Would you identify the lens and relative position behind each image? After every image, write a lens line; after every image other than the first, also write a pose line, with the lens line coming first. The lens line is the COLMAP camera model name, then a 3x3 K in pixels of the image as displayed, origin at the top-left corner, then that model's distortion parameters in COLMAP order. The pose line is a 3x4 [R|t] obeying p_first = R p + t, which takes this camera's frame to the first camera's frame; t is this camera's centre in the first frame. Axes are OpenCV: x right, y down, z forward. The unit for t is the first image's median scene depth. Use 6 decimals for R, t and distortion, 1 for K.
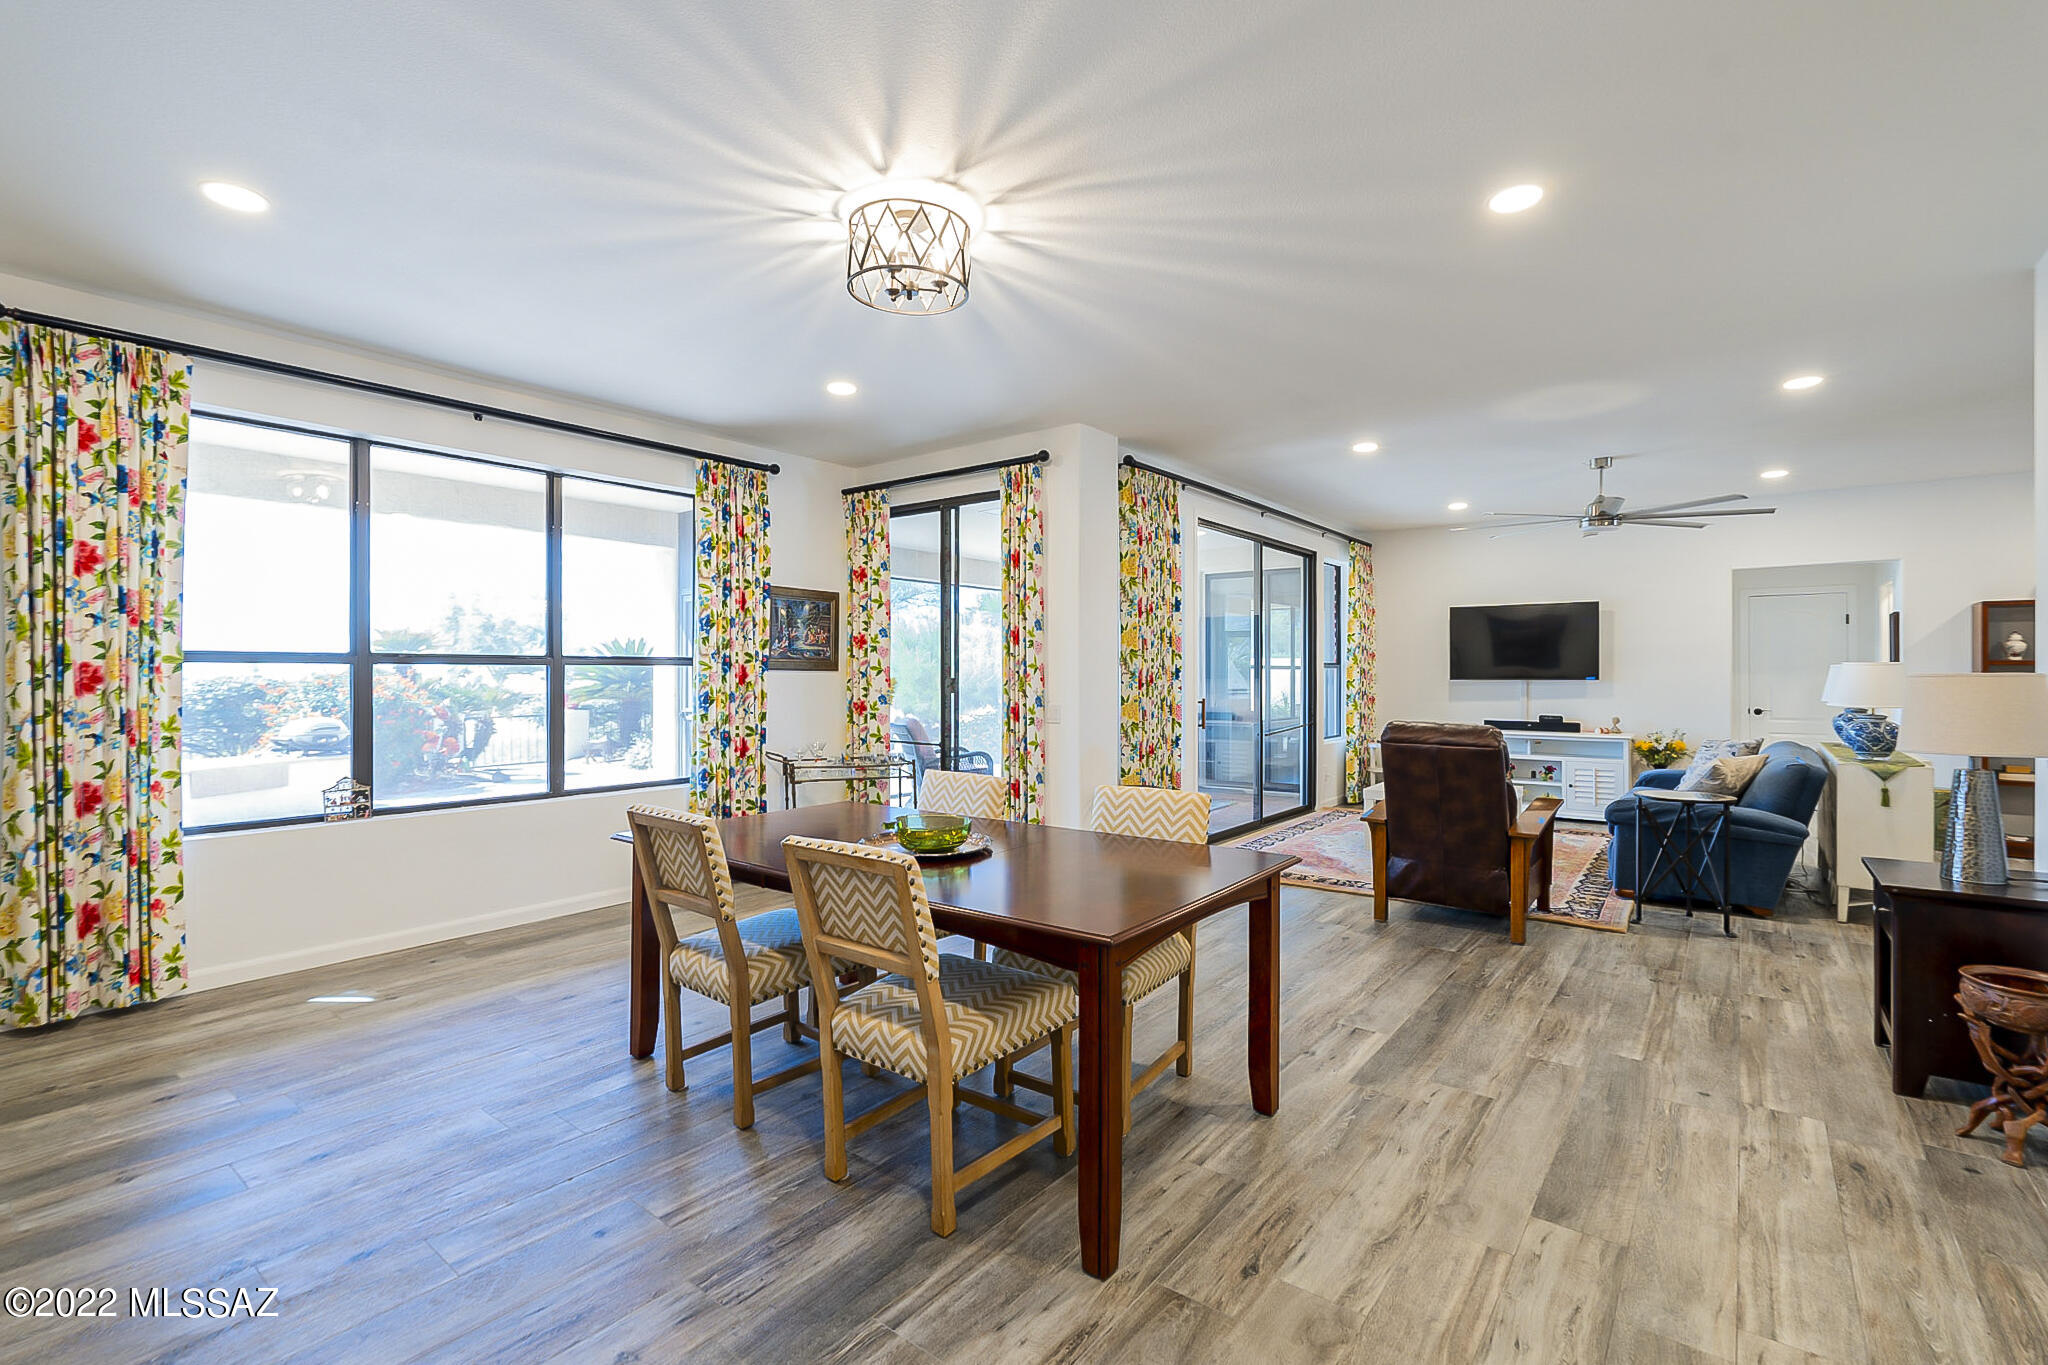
lens RADIAL K [[912.4, 0, 965.2], [0, 912.4, 672.7], [0, 0, 1]] dist [-0.002844, 0.000332]
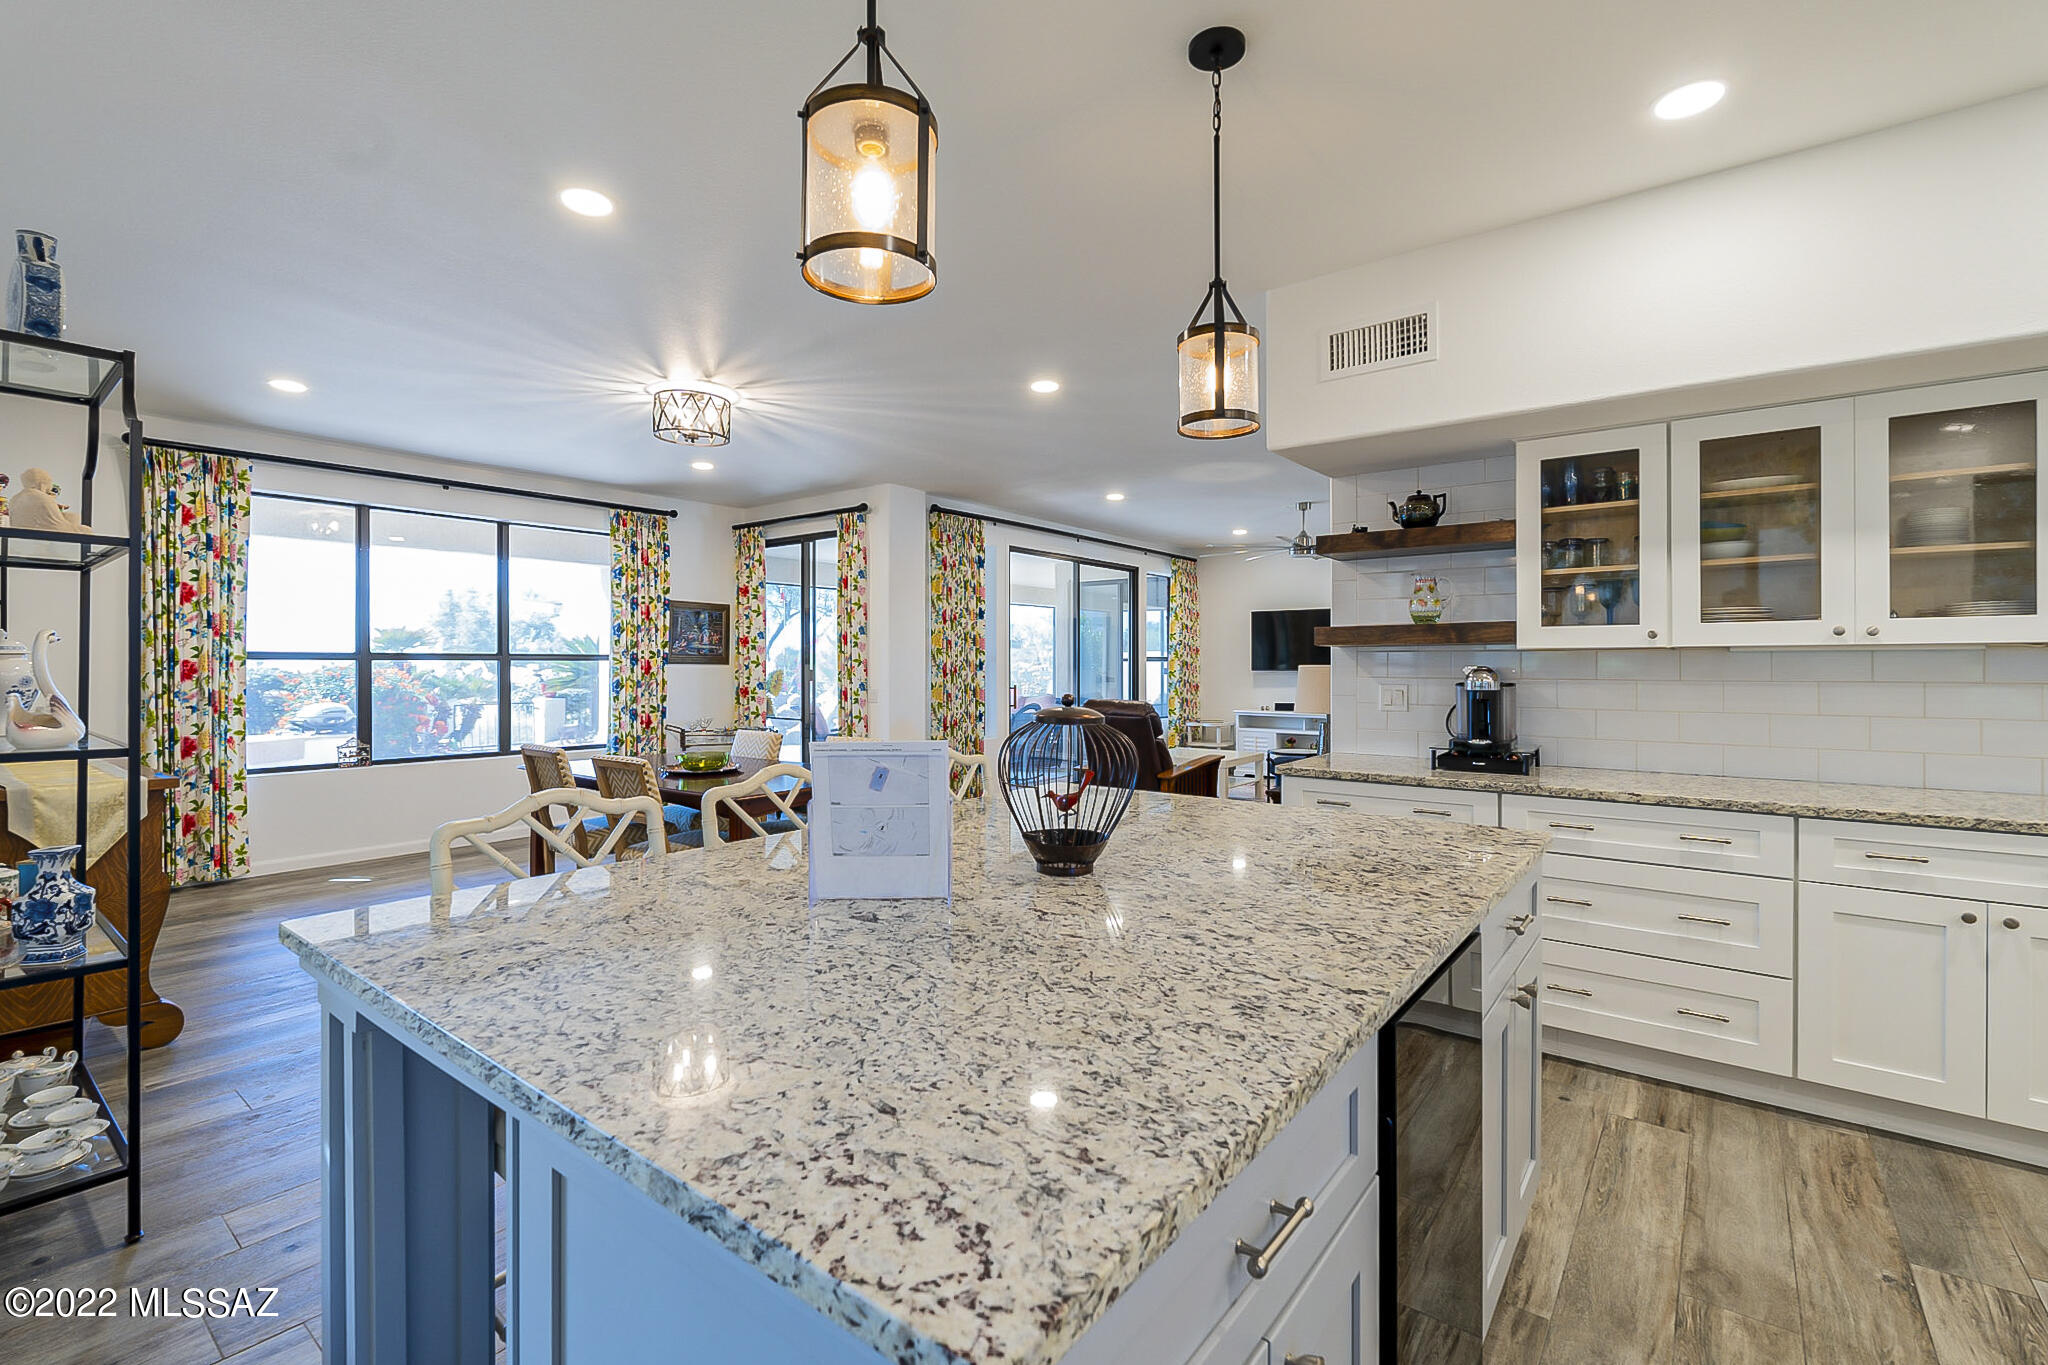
lens RADIAL K [[912.4, 0, 975.9], [0, 912.4, 664.5], [0, 0, 1]] dist [-0.002844, 0.000332]
pose [[0.999981, -0.001240, 0.006059, 0.241766], [0.001241, 0.999999, -0.000099, -0.001090], [-0.006059, 0.000106, 0.999982, -0.363990]]
